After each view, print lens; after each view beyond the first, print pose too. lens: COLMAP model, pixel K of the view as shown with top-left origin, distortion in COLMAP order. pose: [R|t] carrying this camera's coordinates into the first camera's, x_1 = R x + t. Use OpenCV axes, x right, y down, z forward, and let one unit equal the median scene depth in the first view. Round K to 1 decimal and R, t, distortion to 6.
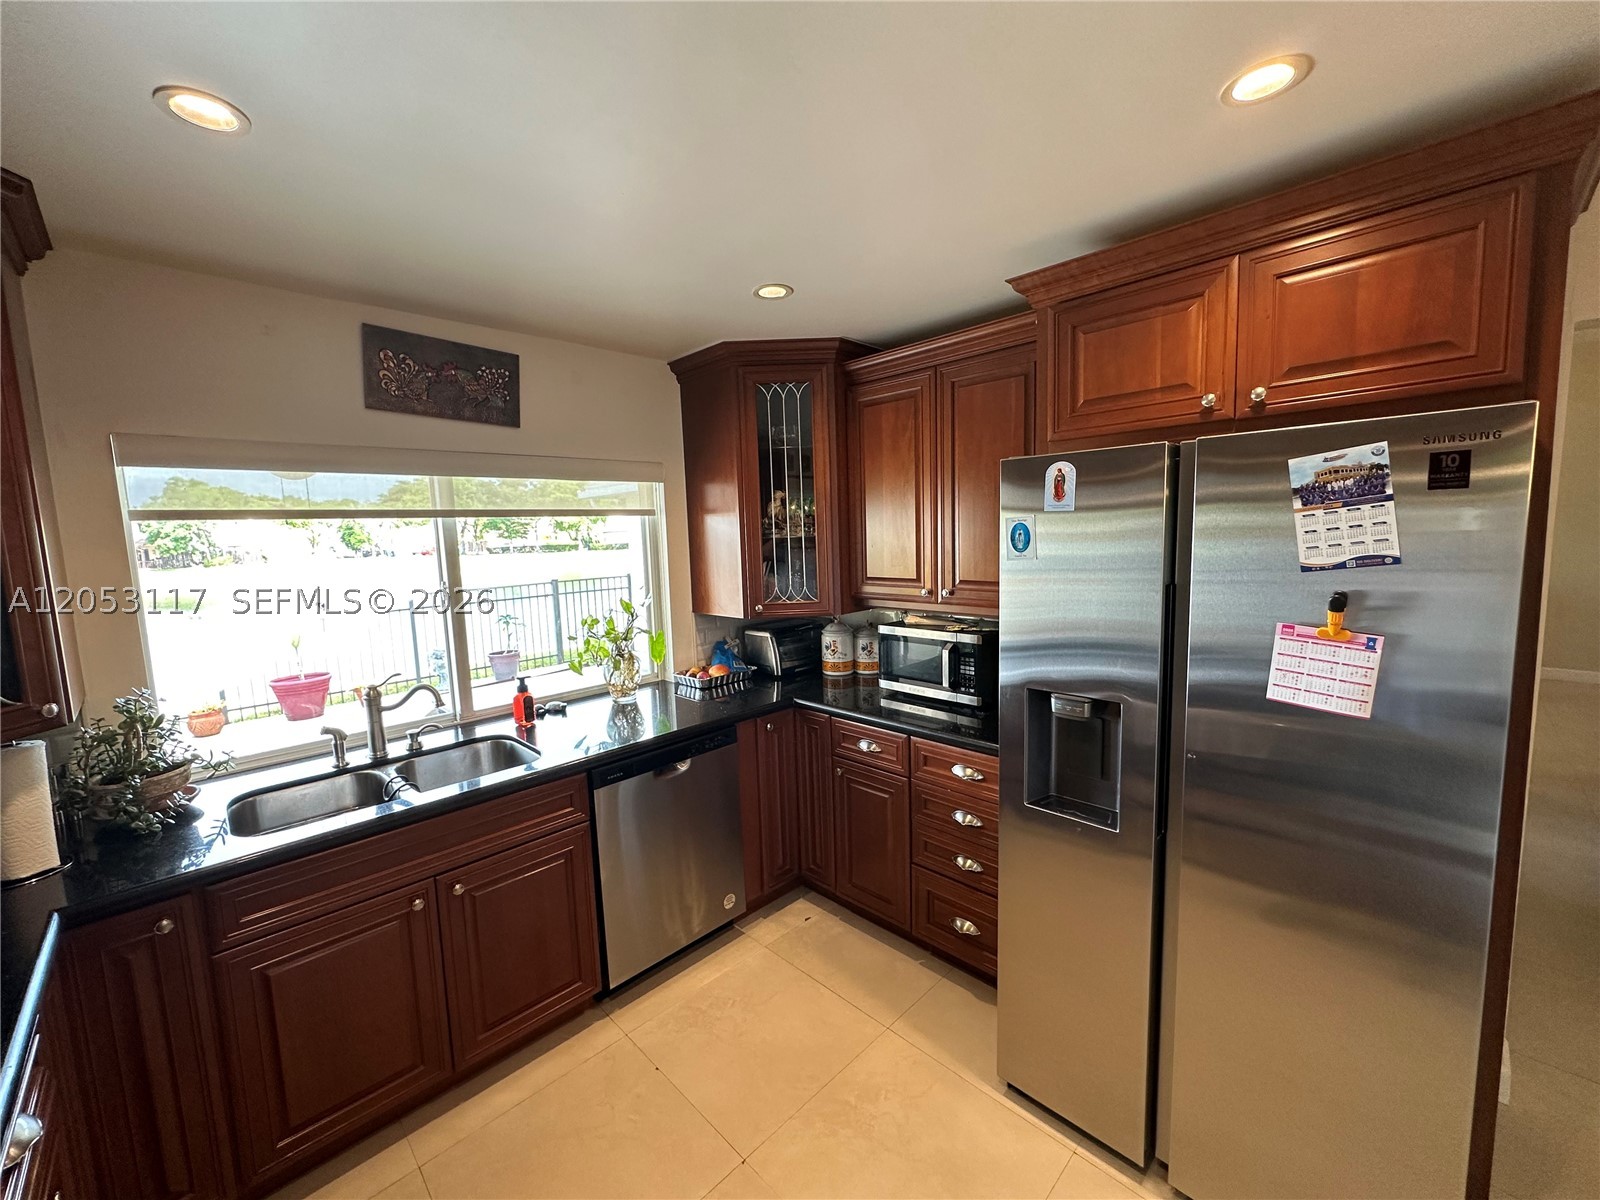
lens RADIAL K [[637.1, 0, 799.1], [0, 637.1, 598.7], [0, 0, 1]] dist [0.000917, 0.000895]
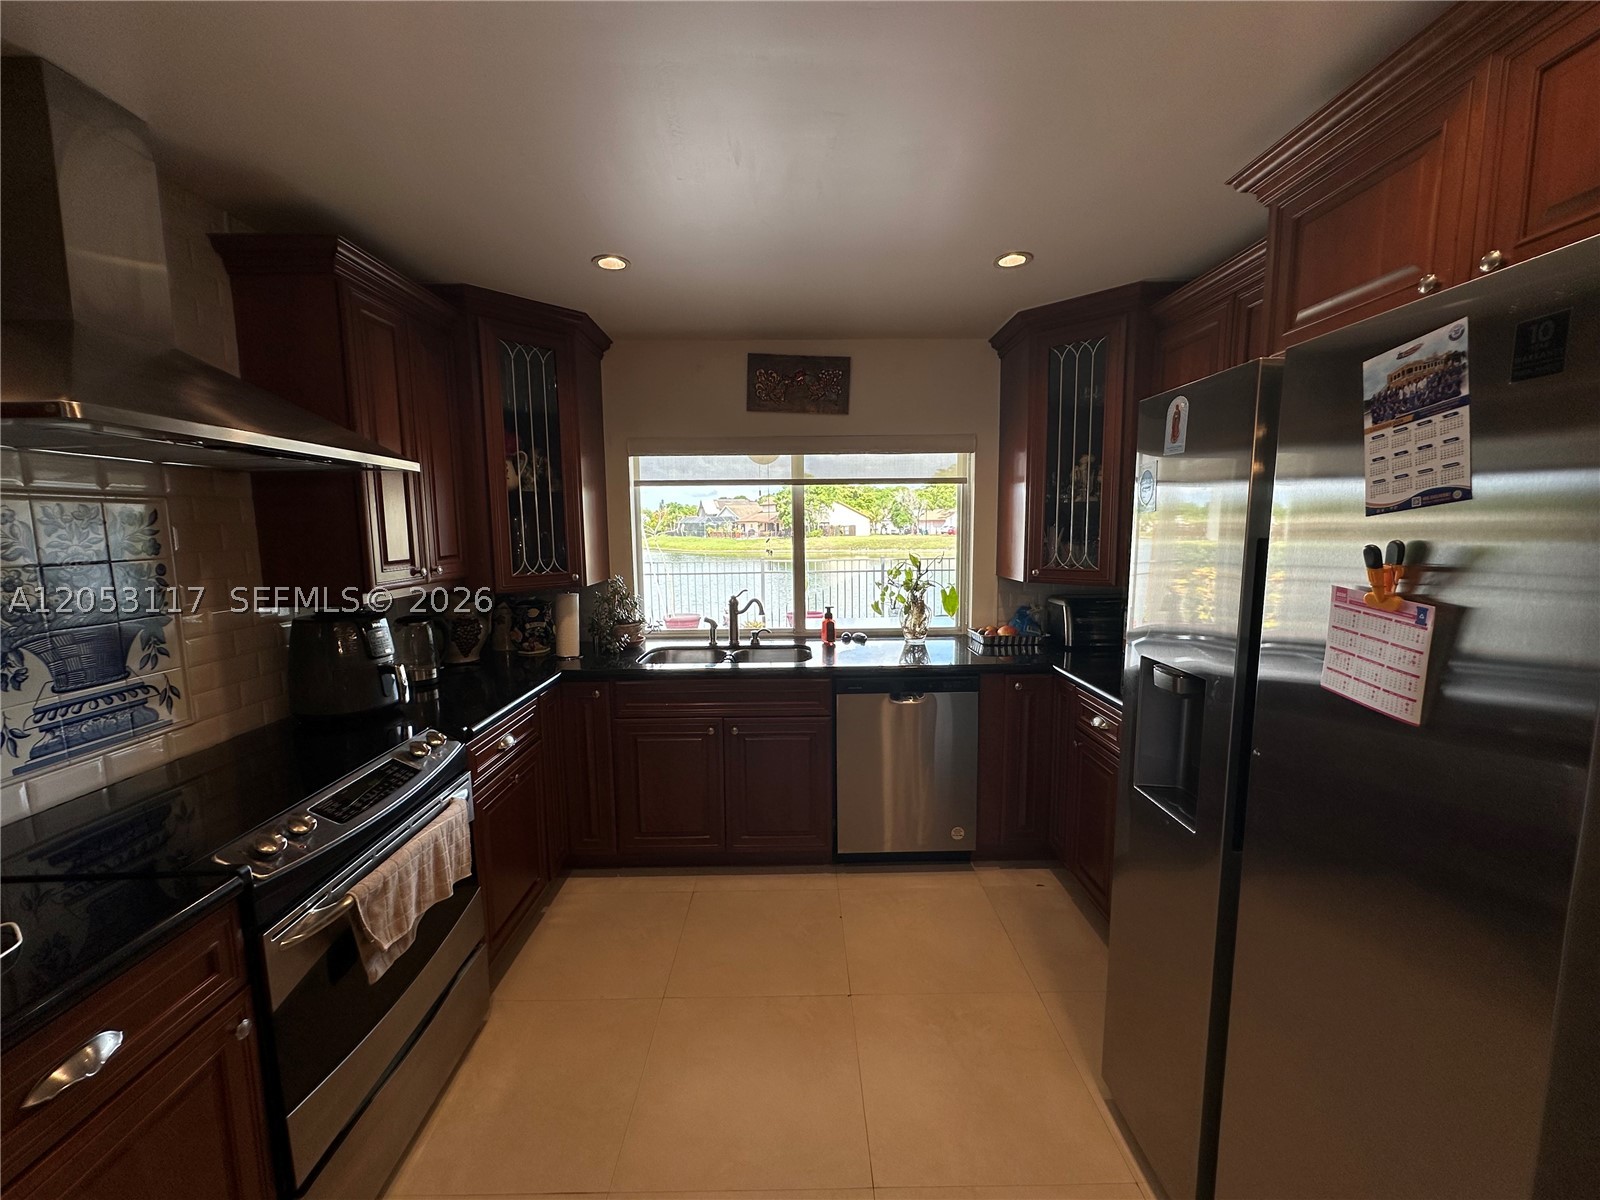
lens RADIAL K [[637.1, 0, 802.5], [0, 637.1, 595.0], [0, 0, 1]] dist [0.000917, 0.000895]
pose [[0.723026, 0.100991, -0.683399, 0.403746], [-0.087860, 0.994666, 0.054035, 0.032078], [0.685210, 0.020975, 0.728043, 0.011782]]
